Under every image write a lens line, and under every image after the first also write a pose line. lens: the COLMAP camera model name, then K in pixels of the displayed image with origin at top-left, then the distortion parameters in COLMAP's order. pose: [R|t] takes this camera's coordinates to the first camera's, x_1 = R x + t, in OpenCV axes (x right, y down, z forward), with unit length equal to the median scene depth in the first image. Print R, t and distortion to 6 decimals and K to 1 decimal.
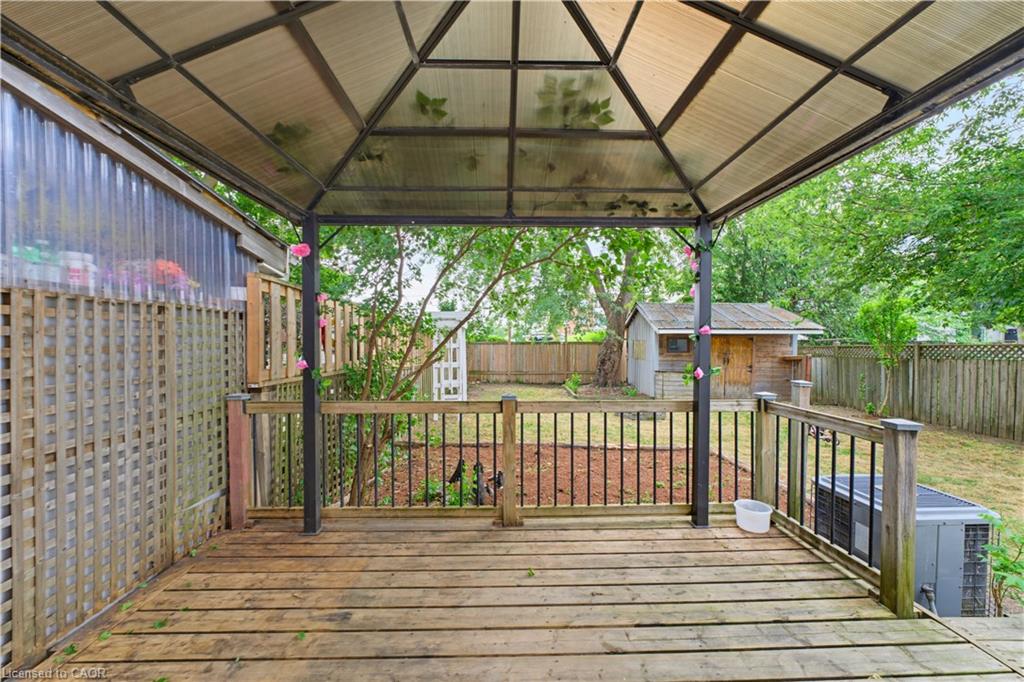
lens RADIAL K [[409.0, 0, 510.0], [0, 409.0, 347.8], [0, 0, 1]] dist [0.000819, 0.000119]
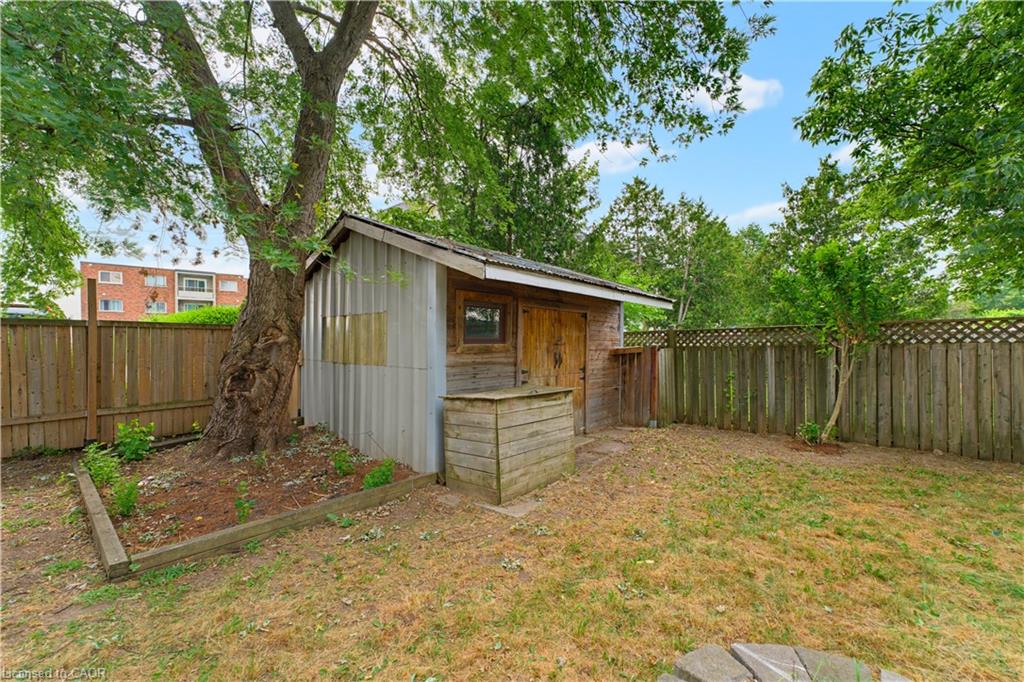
lens RADIAL K [[409.0, 0, 510.0], [0, 409.0, 347.8], [0, 0, 1]] dist [0.000819, 0.000119]
pose [[0.627098, -0.012316, 0.778843, 0.128326], [0.015807, 0.999870, 0.003084, 0.016121], [-0.778780, 0.010377, 0.627211, 0.750977]]
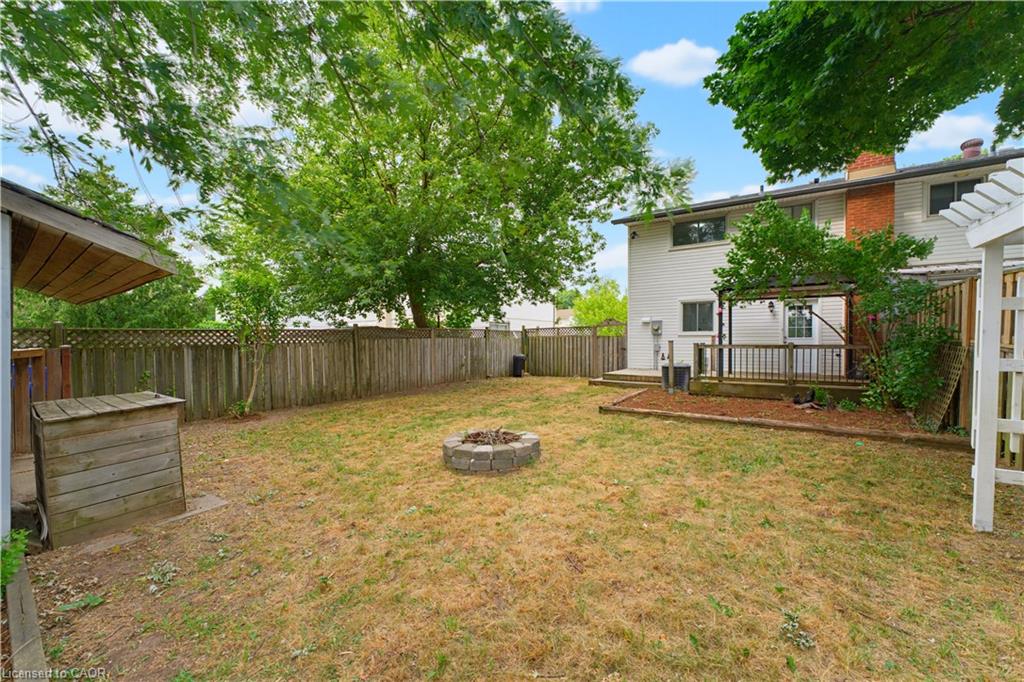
lens RADIAL K [[409.0, 0, 510.0], [0, 409.0, 347.8], [0, 0, 1]] dist [0.000819, 0.000119]
pose [[-0.825063, -0.007986, 0.564985, 0.004588], [0.010167, 0.999528, 0.028976, 0.010755], [-0.564950, 0.029651, -0.824592, 1.052791]]
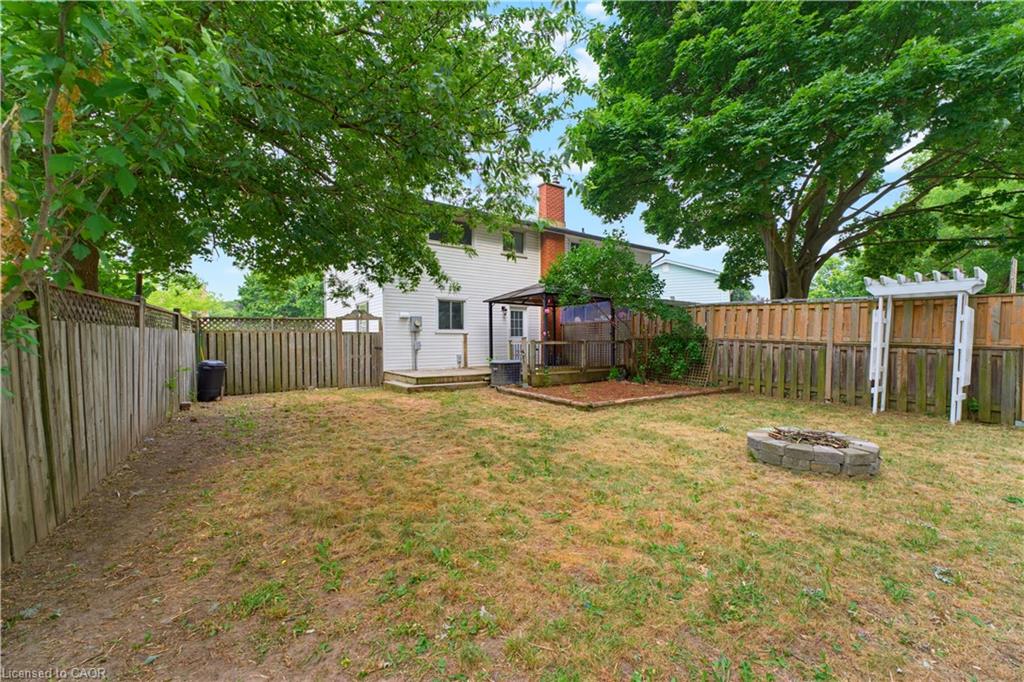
lens RADIAL K [[409.0, 0, 510.0], [0, 409.0, 347.8], [0, 0, 1]] dist [0.000819, 0.000119]
pose [[-0.826659, 0.010586, -0.562604, 0.656720], [-0.005346, 0.999630, 0.026664, 0.021962], [0.562679, 0.025050, -0.826296, 0.893447]]
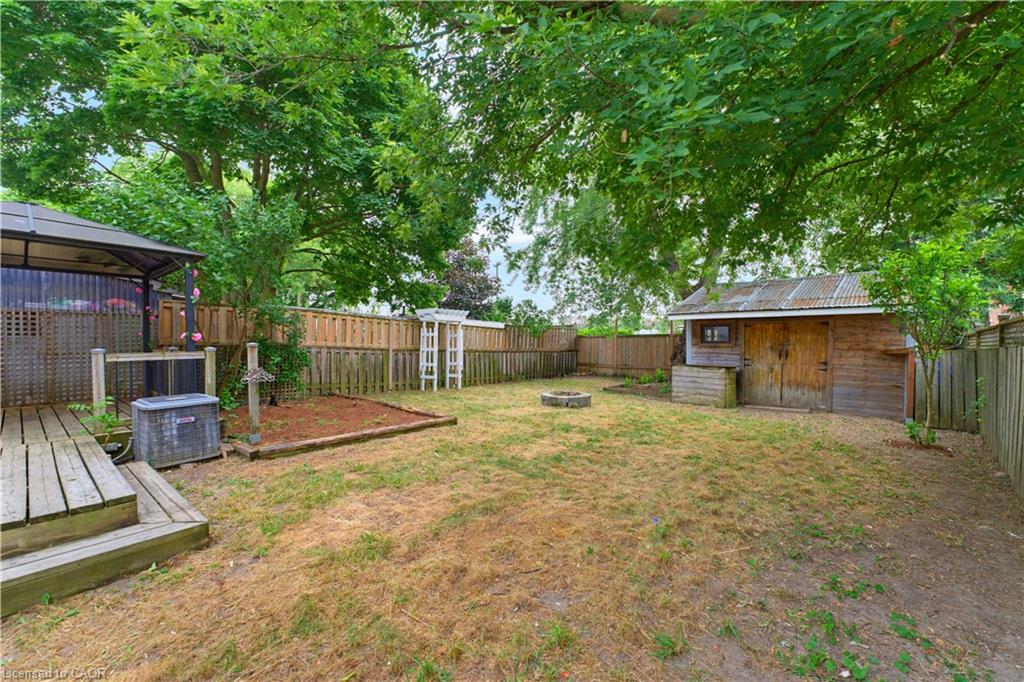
lens RADIAL K [[409.0, 0, 510.0], [0, 409.0, 347.8], [0, 0, 1]] dist [0.000819, 0.000119]
pose [[0.755745, 0.007996, -0.654817, 0.641025], [-0.007593, 0.999965, 0.003448, 0.021767], [0.654822, 0.002366, 0.755779, 0.124157]]
